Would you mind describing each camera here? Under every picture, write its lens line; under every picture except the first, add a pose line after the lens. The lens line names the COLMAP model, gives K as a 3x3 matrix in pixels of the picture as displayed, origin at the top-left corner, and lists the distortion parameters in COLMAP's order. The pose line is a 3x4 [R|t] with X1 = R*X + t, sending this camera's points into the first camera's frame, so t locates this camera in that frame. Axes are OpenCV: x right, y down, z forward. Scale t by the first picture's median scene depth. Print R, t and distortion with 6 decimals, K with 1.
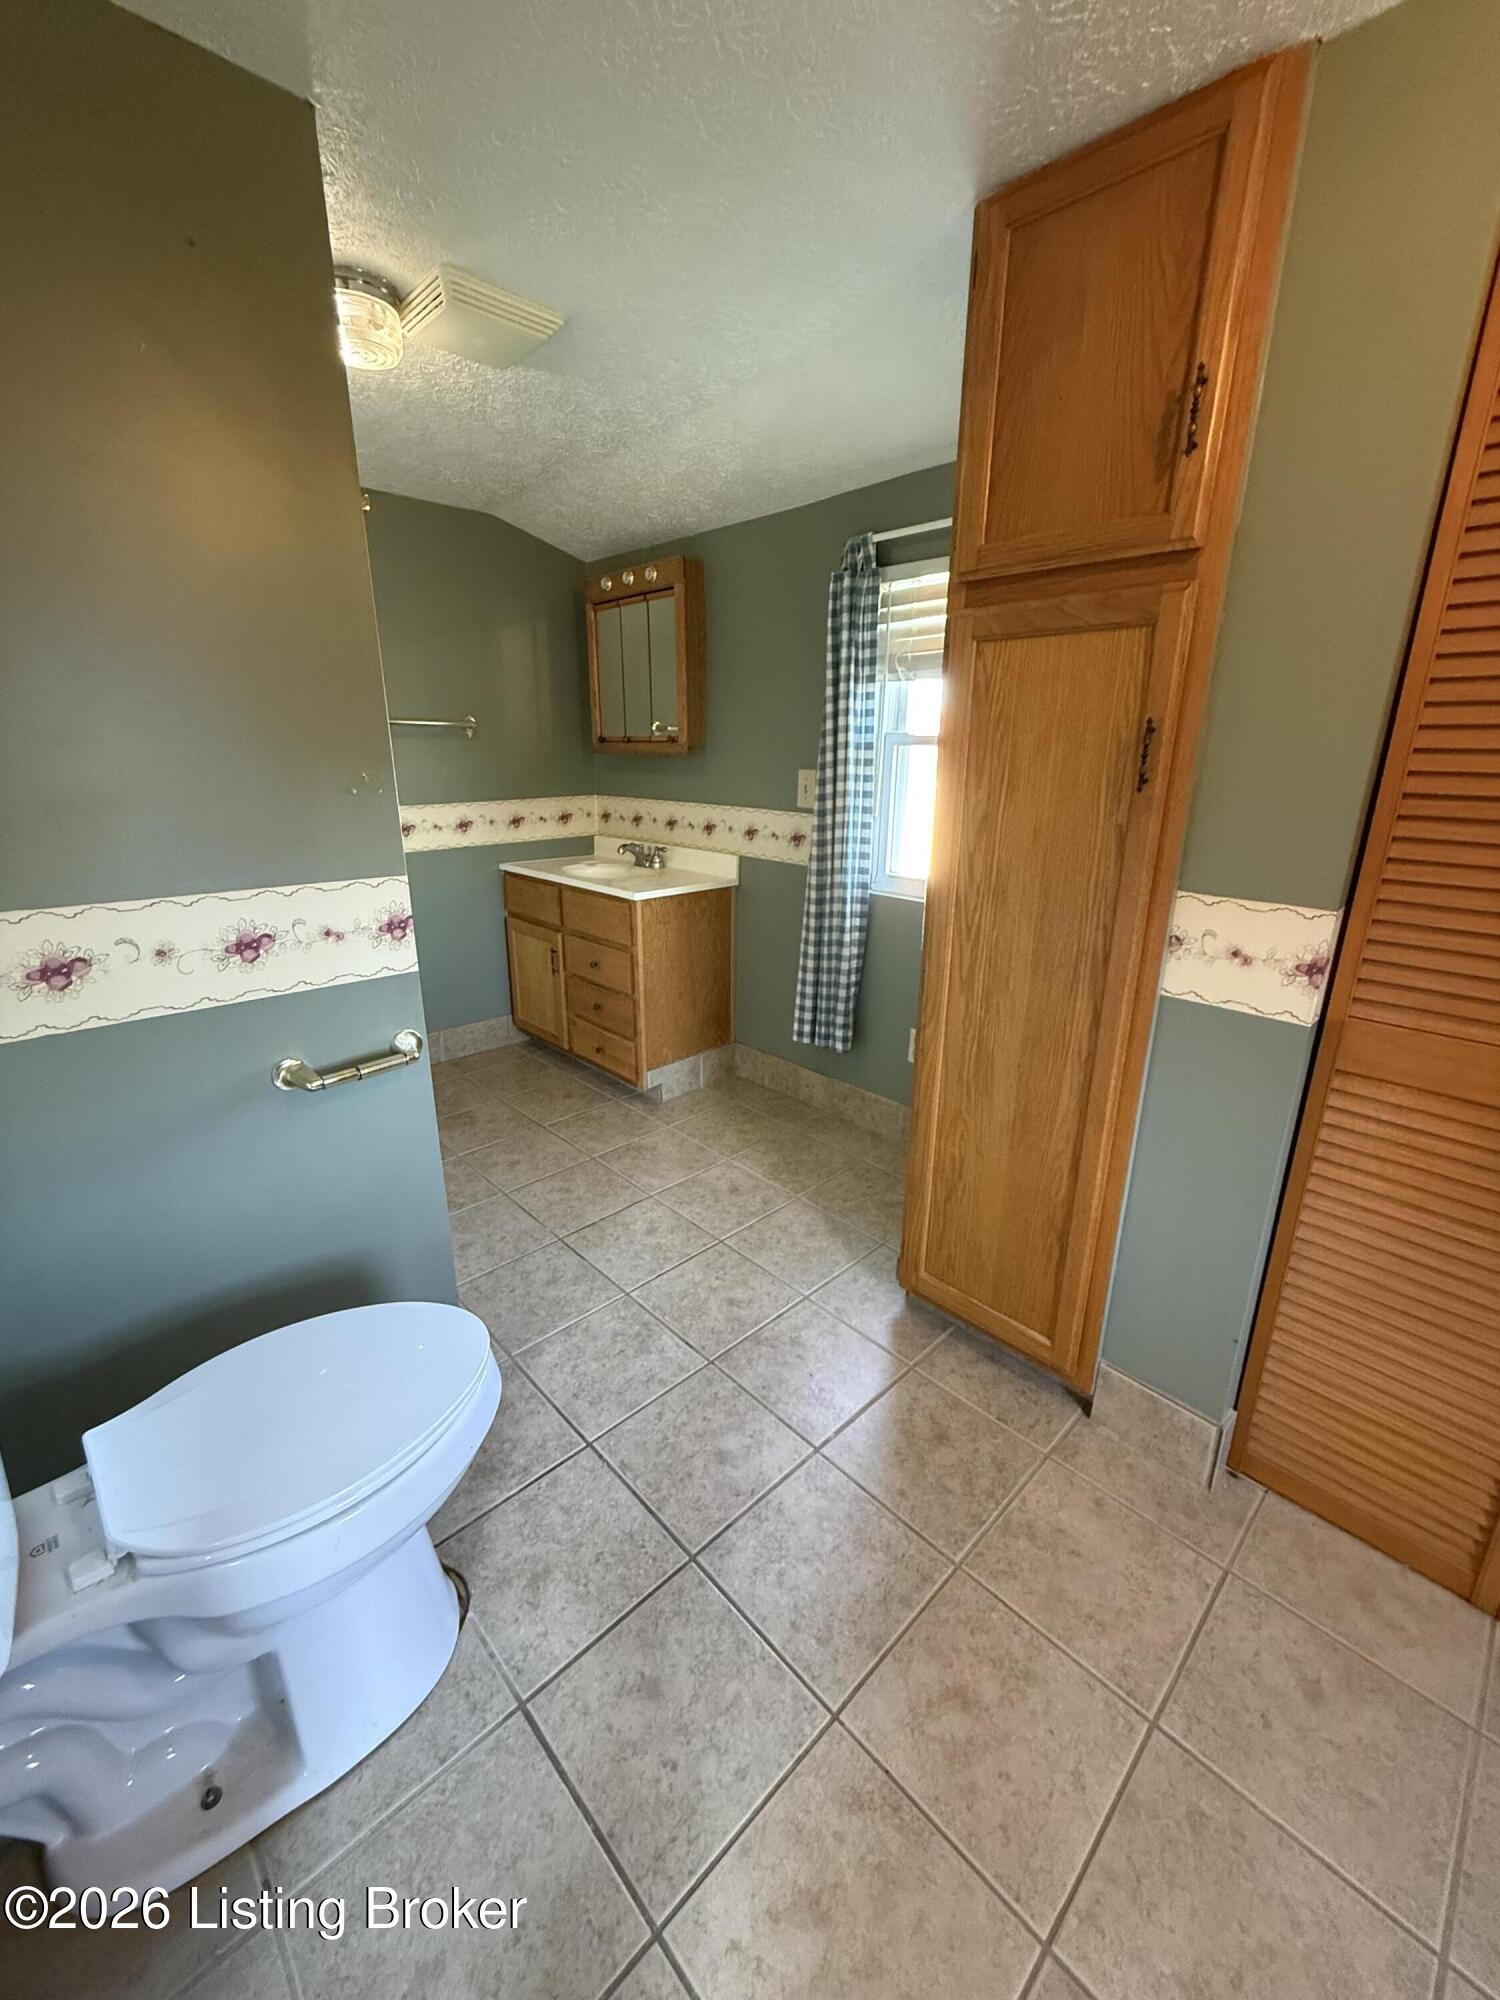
lens RADIAL K [[802.9, 0, 742.1], [0, 802.9, 990.4], [0, 0, 1]] dist [0.003392, 0.001578]
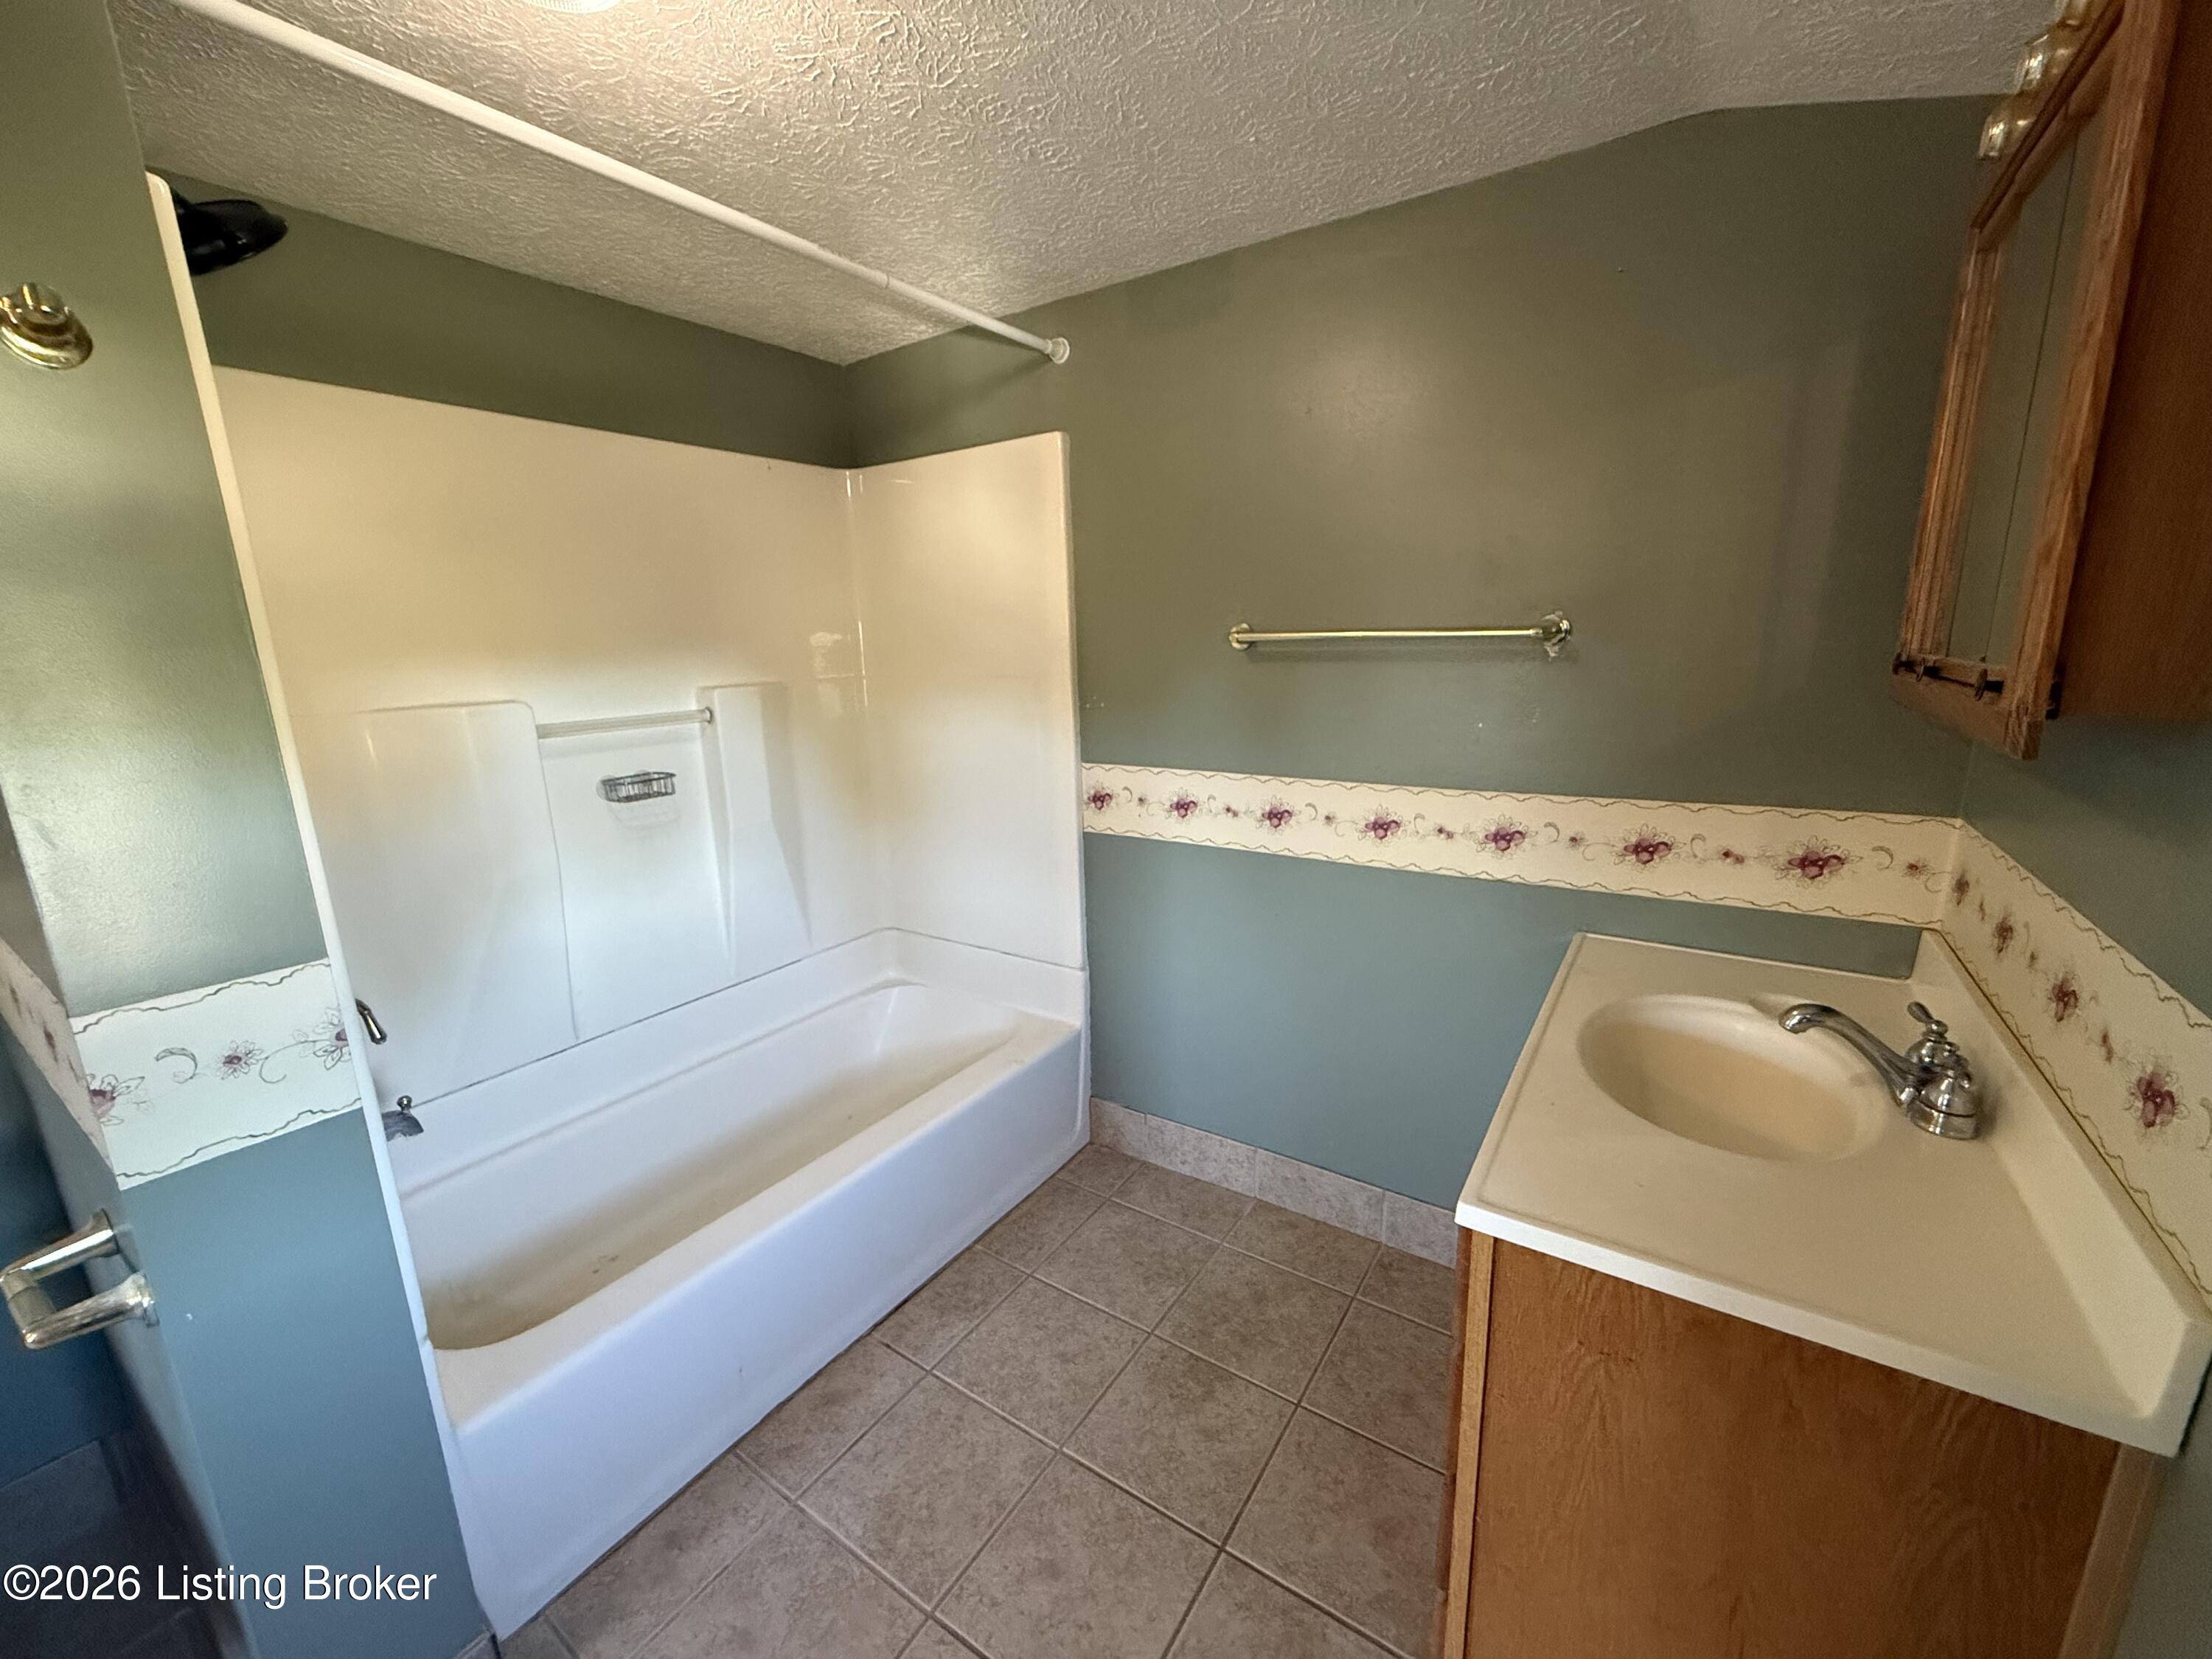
lens RADIAL K [[888.0, 0, 1102.3], [0, 888.0, 830.4], [0, 0, 1]] dist [0.003392, 0.001578]
pose [[0.206311, 0.199840, -0.957862, 0.116665], [-0.254275, 0.956241, 0.144735, -0.240844], [0.944870, 0.213700, 0.248098, 0.687576]]
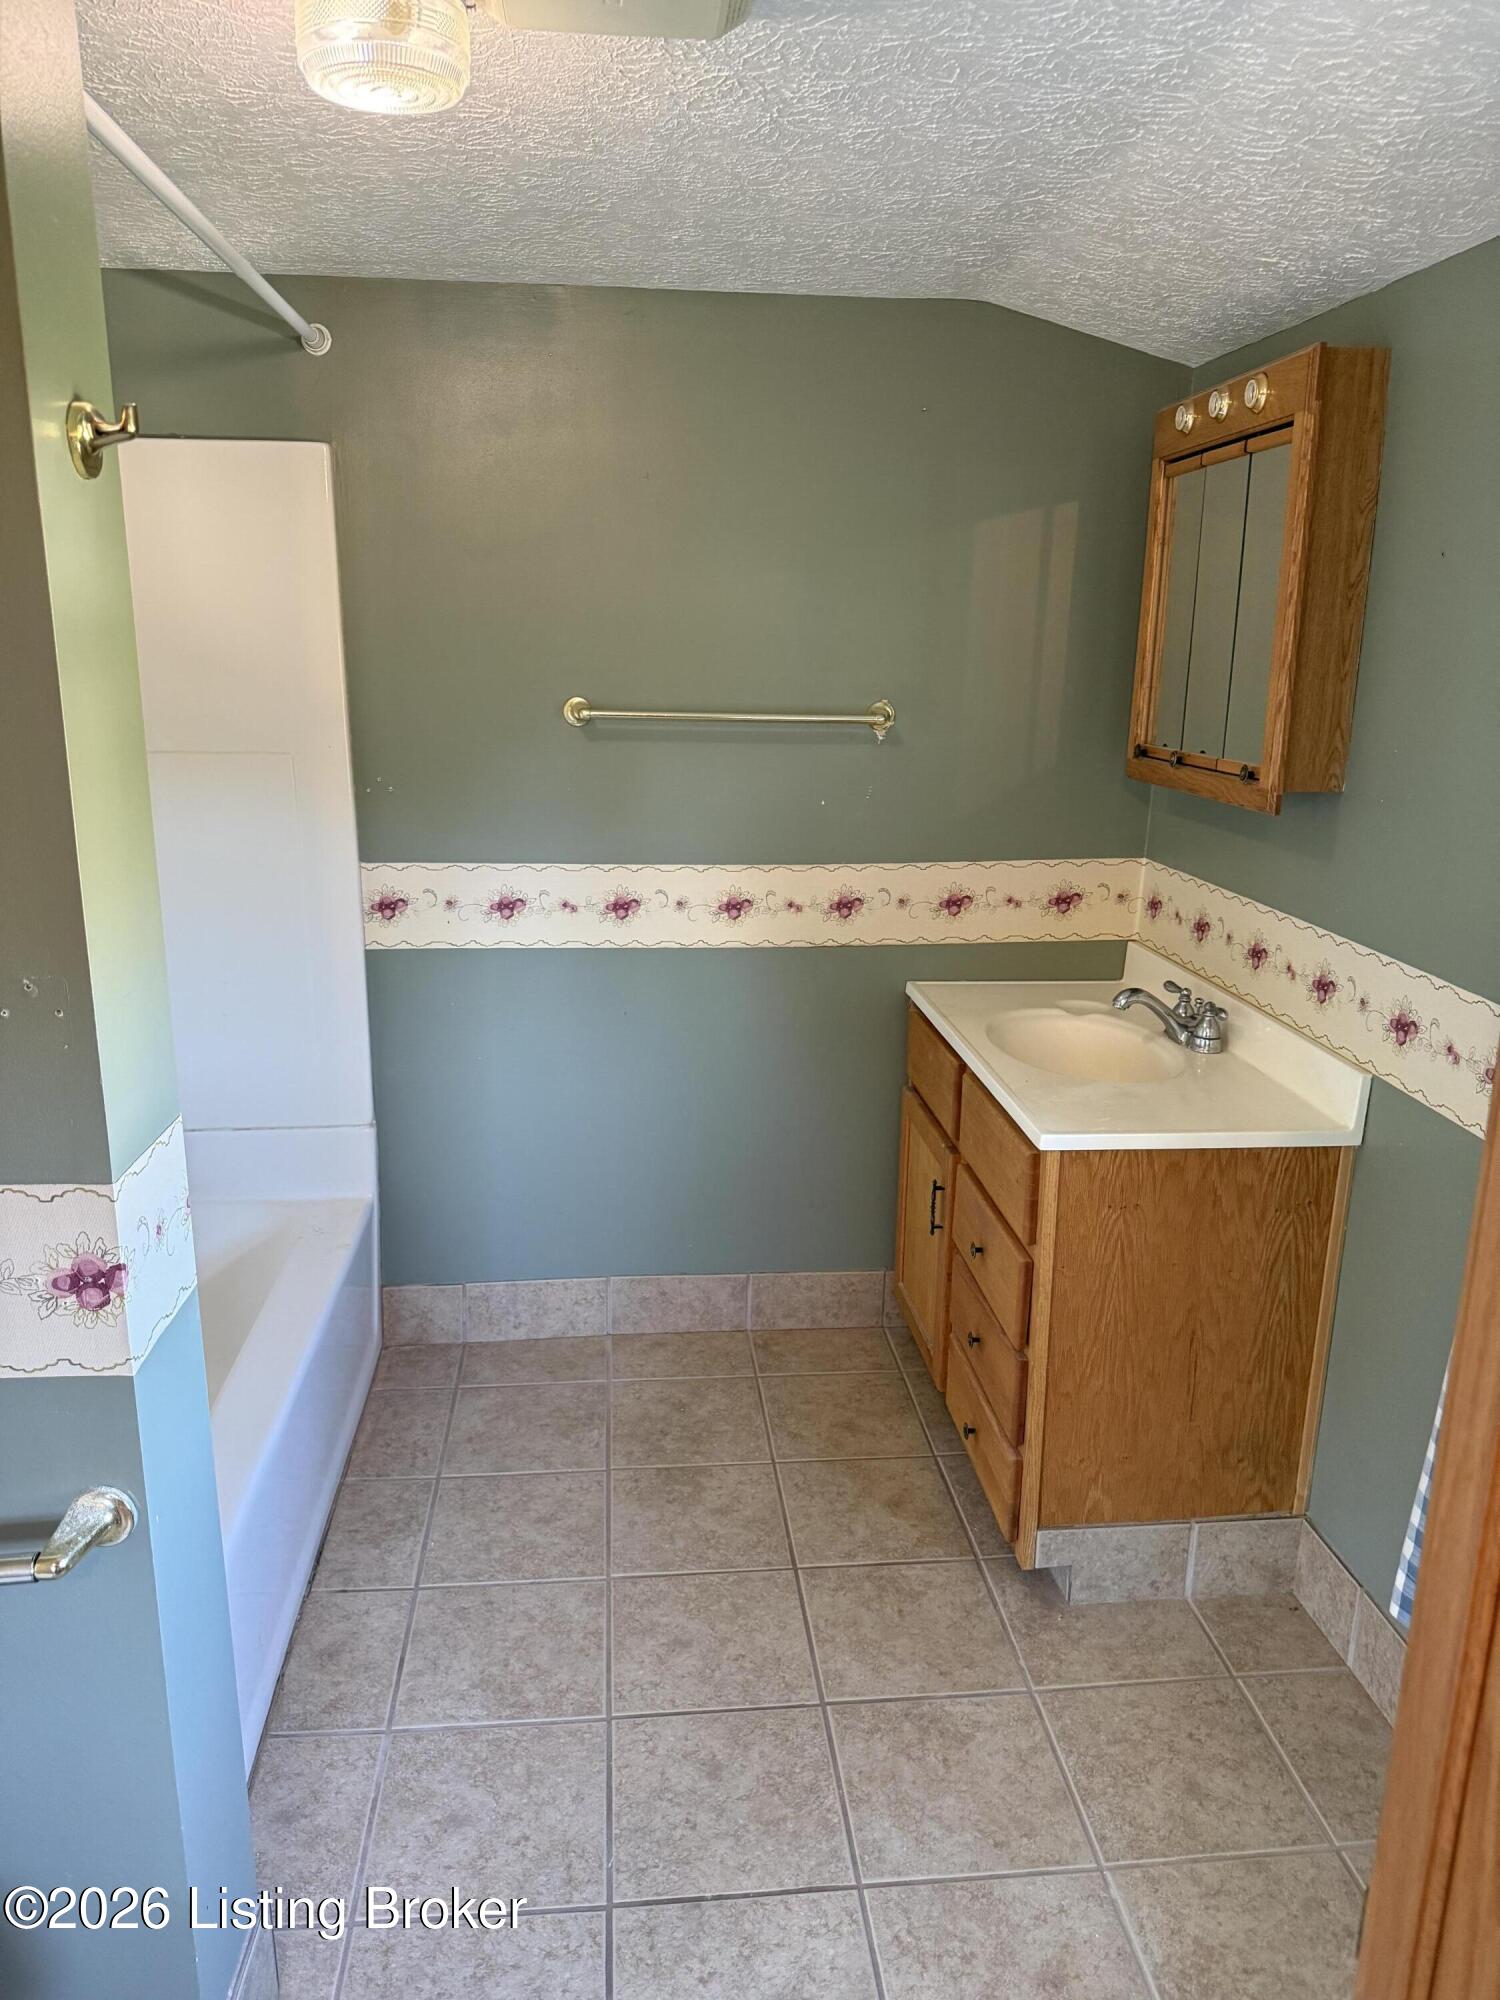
lens RADIAL K [[1429.2, 0, 731.4], [0, 1429.2, 1002.2], [0, 0, 1]] dist [0.061921, -0.033212]
pose [[0.781164, 0.159564, -0.603591, 0.173242], [-0.187454, 0.982126, 0.017030, -0.156254], [0.595520, 0.099842, 0.797112, 0.245295]]
